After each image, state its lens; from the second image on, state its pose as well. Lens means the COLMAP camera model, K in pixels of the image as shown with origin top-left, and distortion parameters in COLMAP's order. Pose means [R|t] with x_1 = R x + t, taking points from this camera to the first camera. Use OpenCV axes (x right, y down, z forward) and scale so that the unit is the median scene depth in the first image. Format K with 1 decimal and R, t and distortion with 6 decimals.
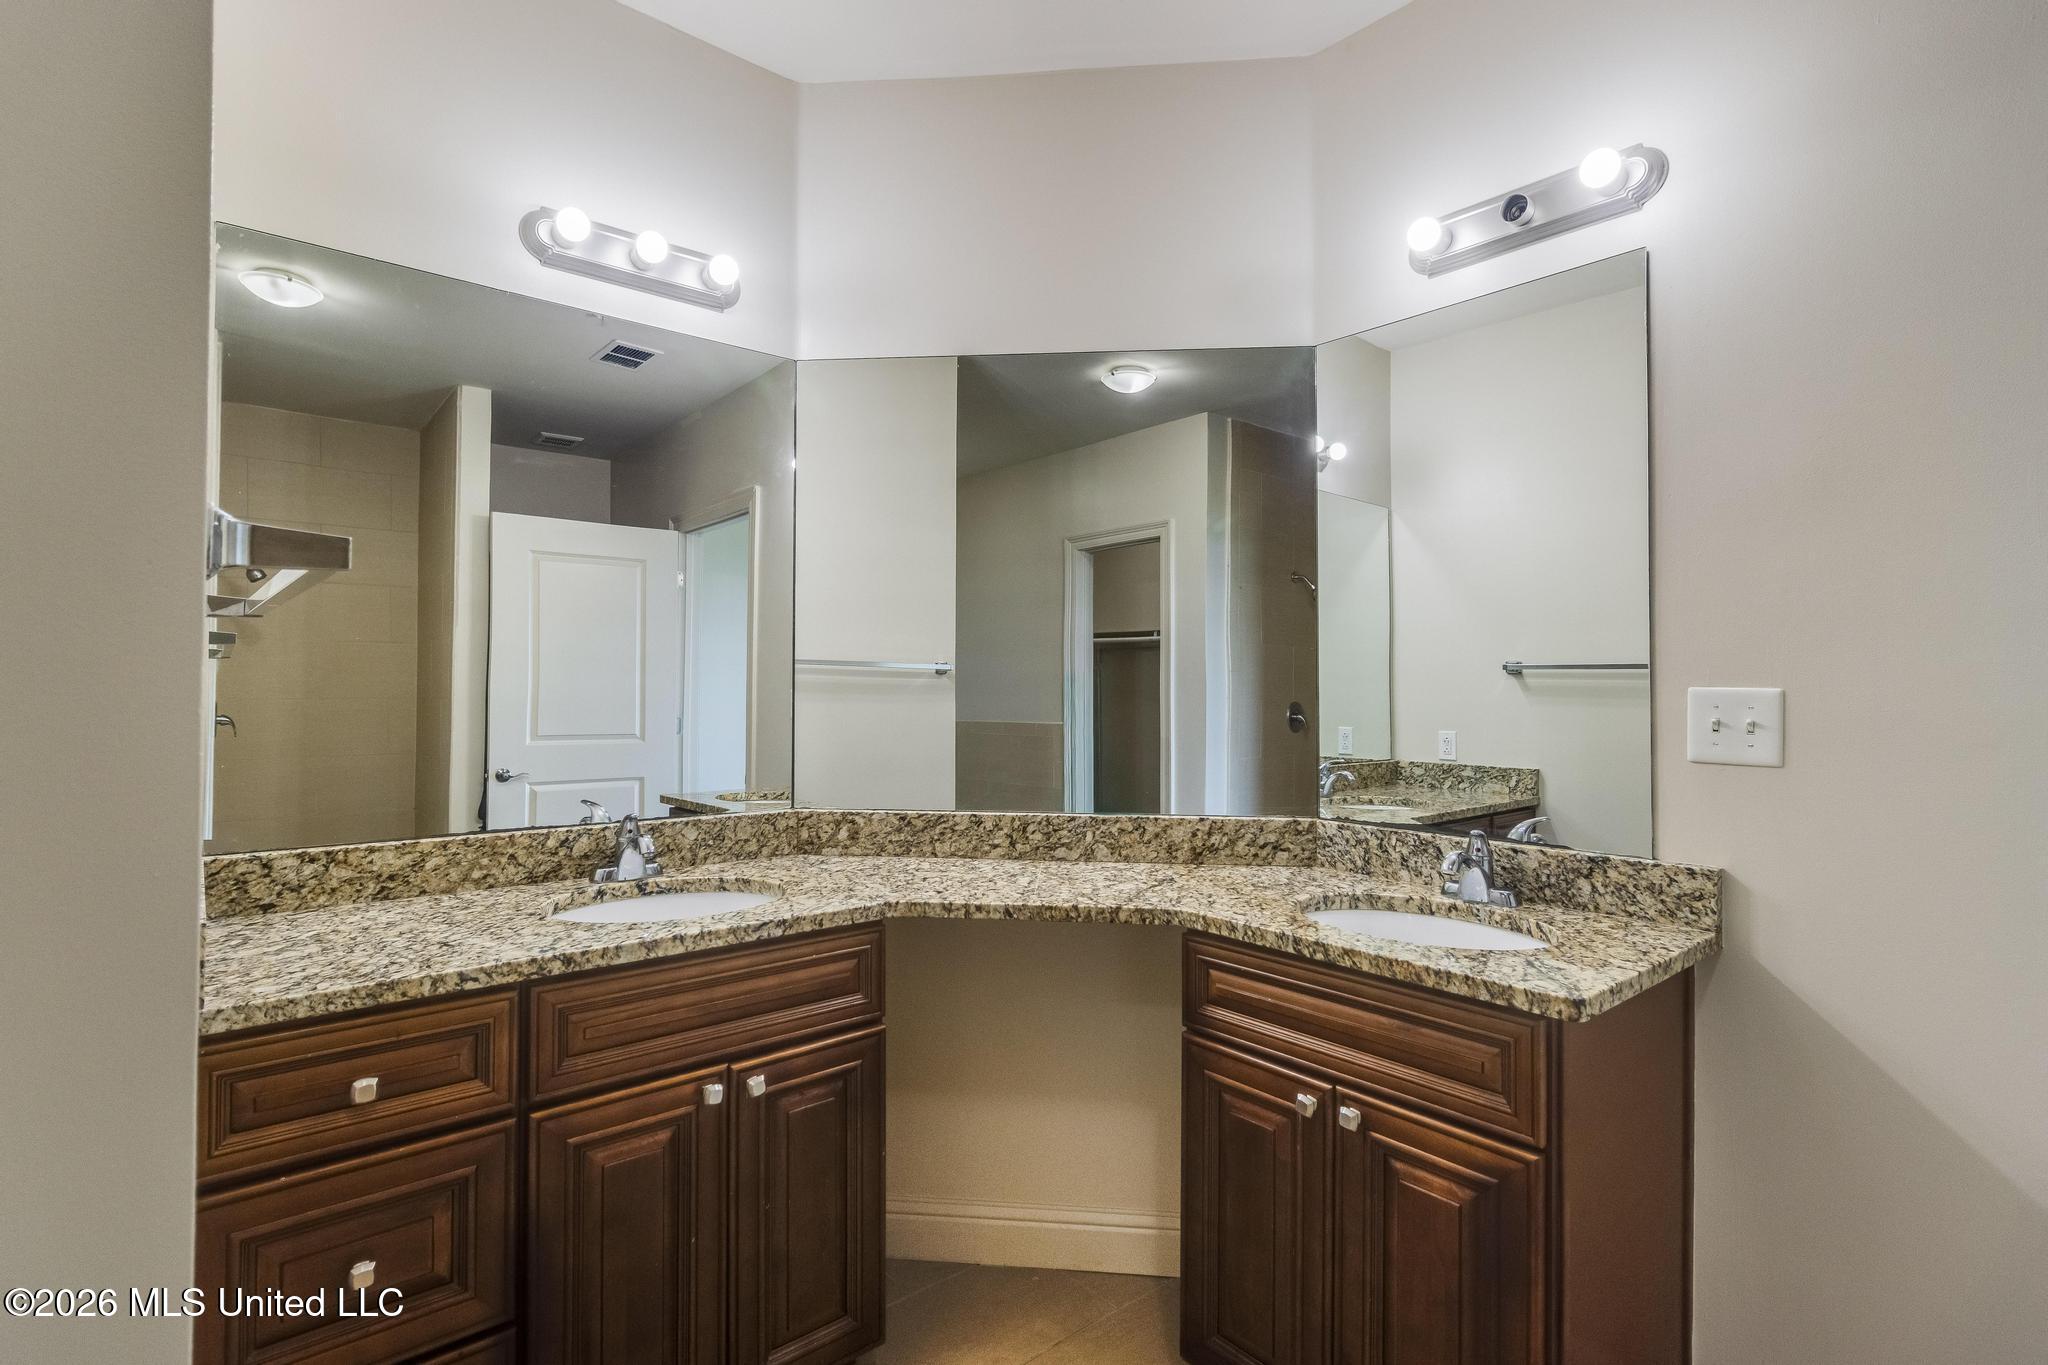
lens RADIAL K [[961.1, 0, 1021.0], [0, 961.1, 688.4], [0, 0, 1]] dist [-0.007718, 0.000007]
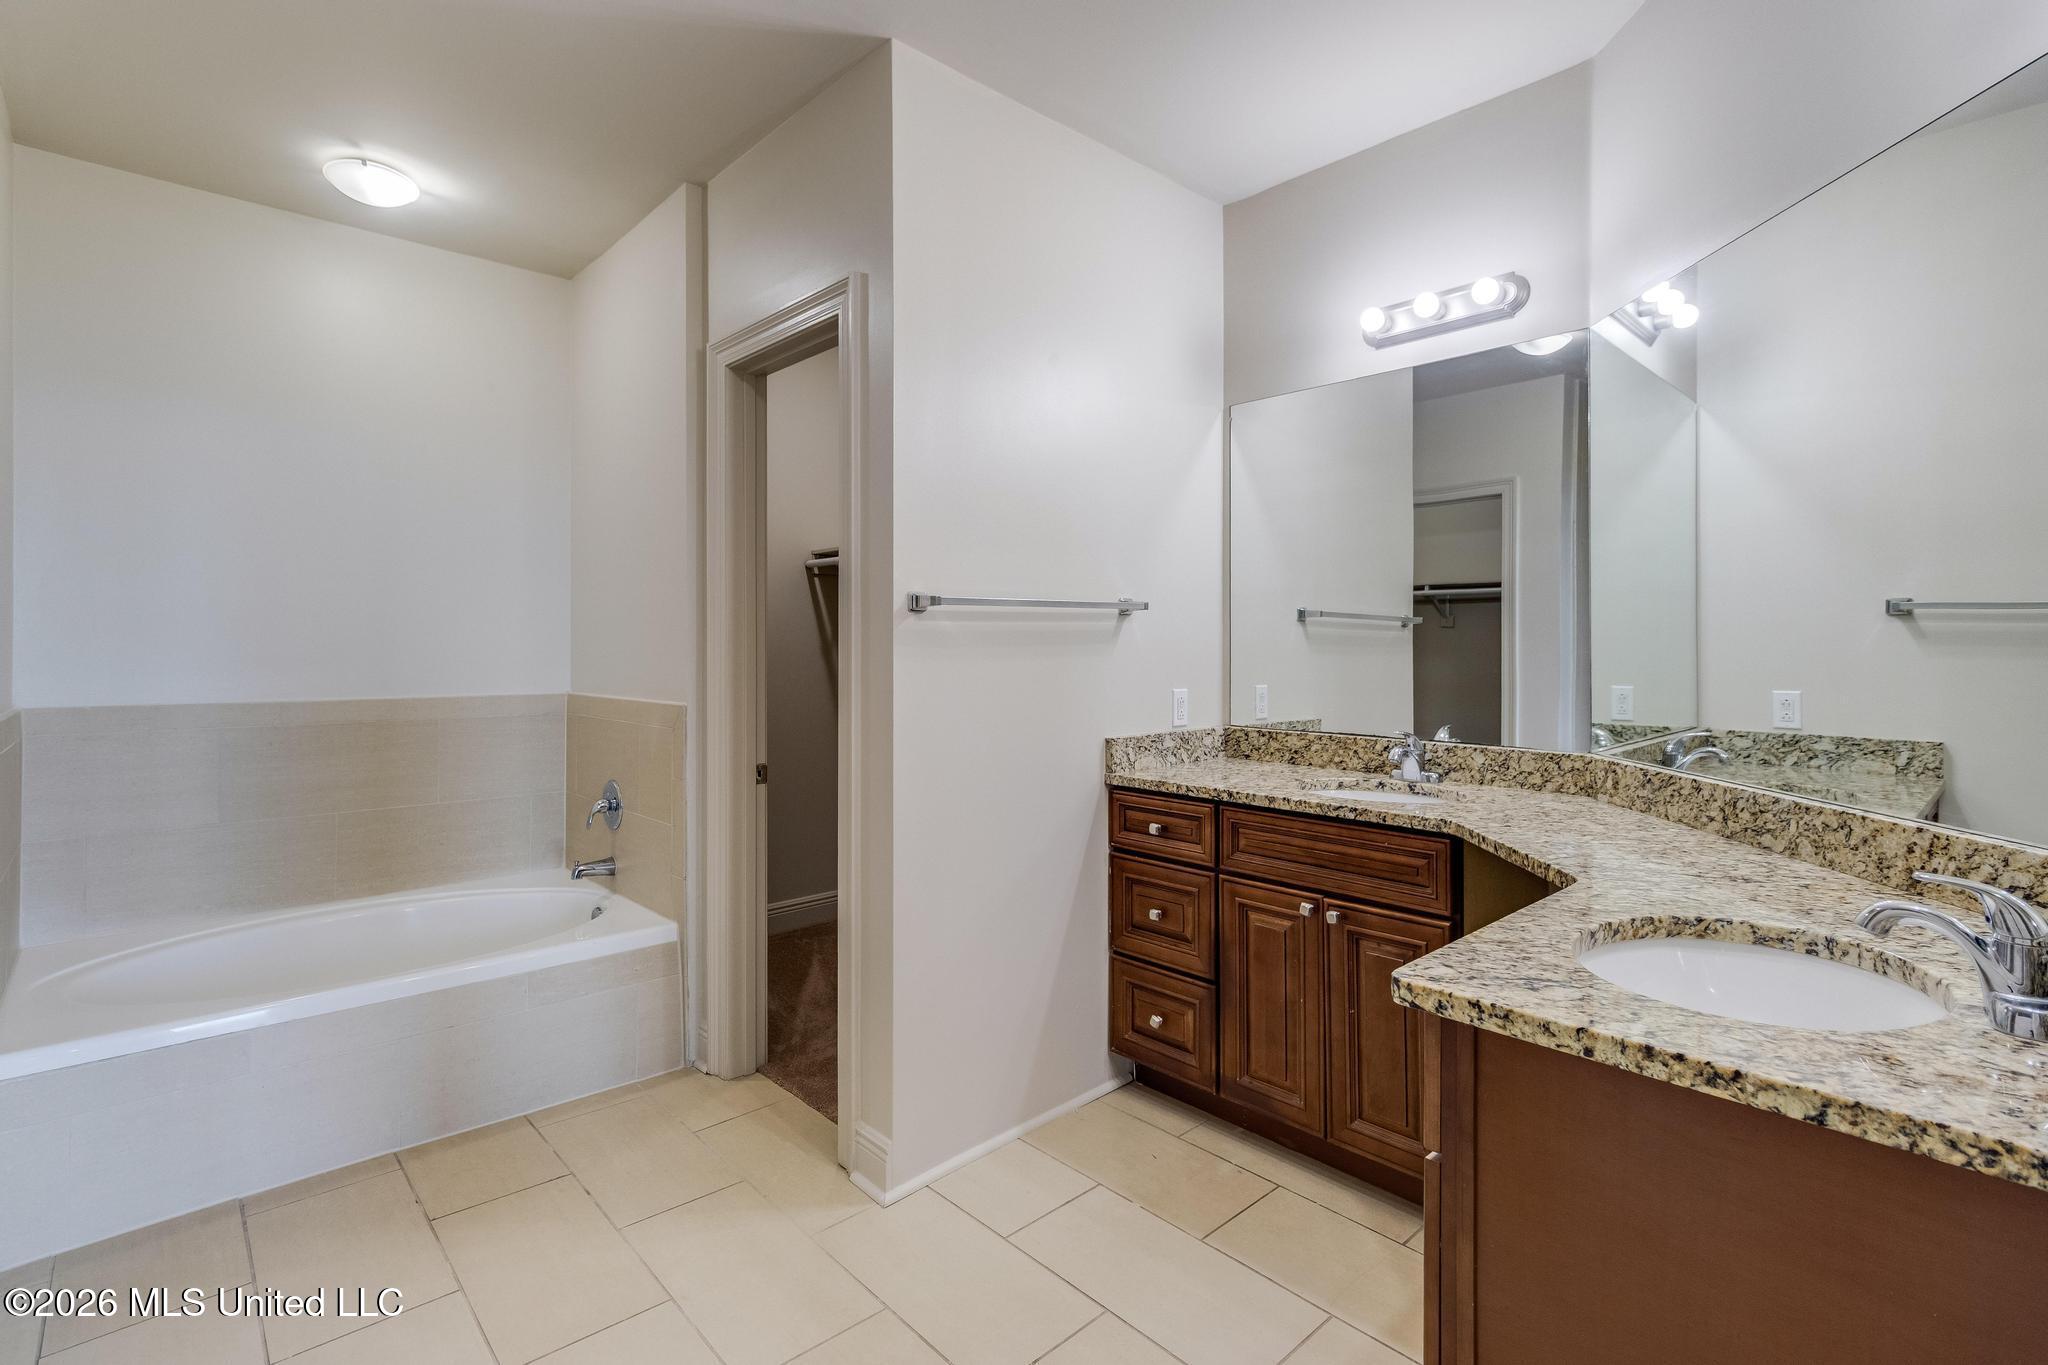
lens RADIAL K [[961.1, 0, 1043.0], [0, 961.1, 636.6], [0, 0, 1]] dist [-0.007718, 0.000007]
pose [[0.083777, -0.008274, -0.996450, 0.859144], [0.002997, 0.999963, -0.008051, 0.002644], [0.996480, -0.002312, 0.083799, 0.340763]]
